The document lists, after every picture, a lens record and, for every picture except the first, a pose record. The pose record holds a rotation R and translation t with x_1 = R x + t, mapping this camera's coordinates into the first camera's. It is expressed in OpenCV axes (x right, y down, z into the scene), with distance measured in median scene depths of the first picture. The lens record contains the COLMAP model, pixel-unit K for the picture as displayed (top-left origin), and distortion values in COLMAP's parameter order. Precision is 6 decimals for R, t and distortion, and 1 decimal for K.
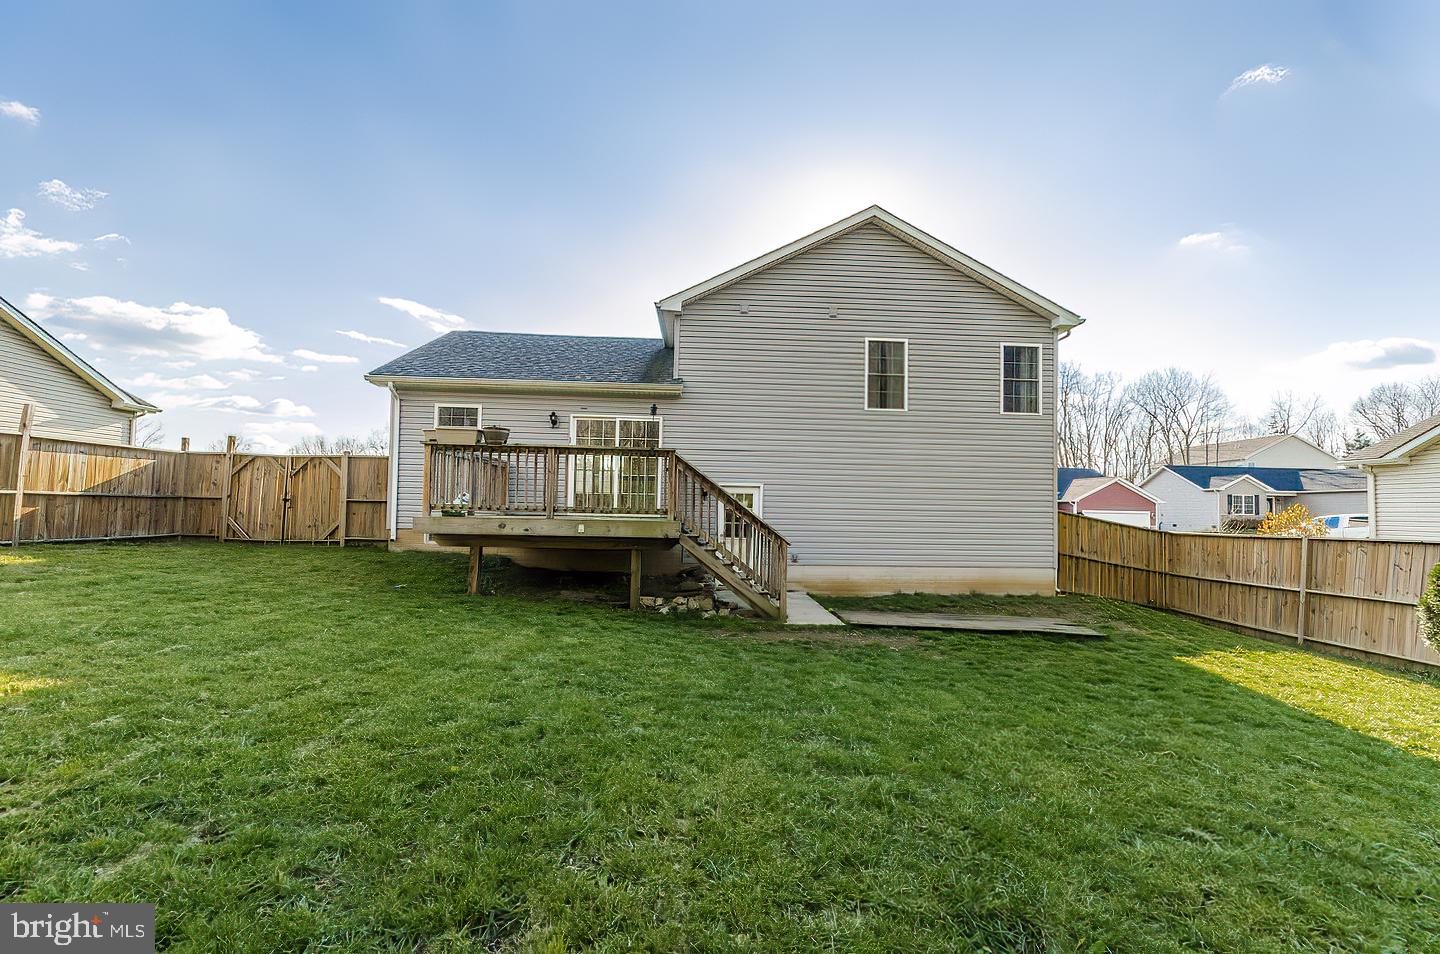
lens RADIAL K [[632.6, 0, 721.2], [0, 632.6, 477.7], [0, 0, 1]] dist [0.001137, 0.000532]
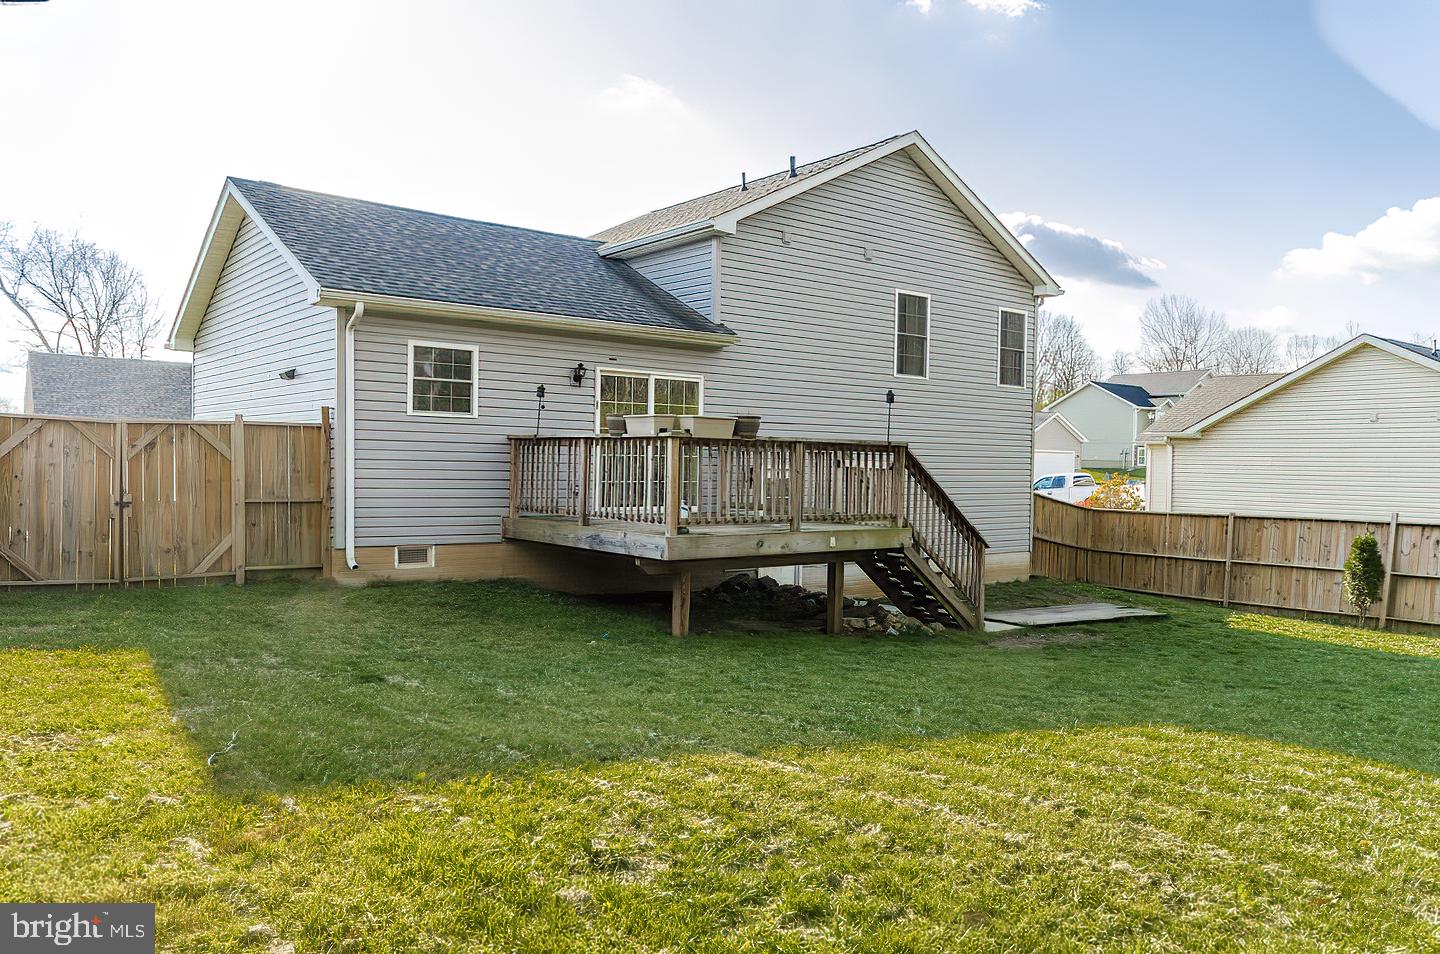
lens RADIAL K [[1061.5, 0, 721.1], [0, 1061.5, 479.0], [0, 0, 1]] dist [-0.000434, -0.001271]
pose [[0.810114, -0.015415, 0.586070, -0.804916], [-0.032493, 0.996937, 0.071135, -0.065971], [-0.585371, -0.076670, 0.807132, -0.010556]]
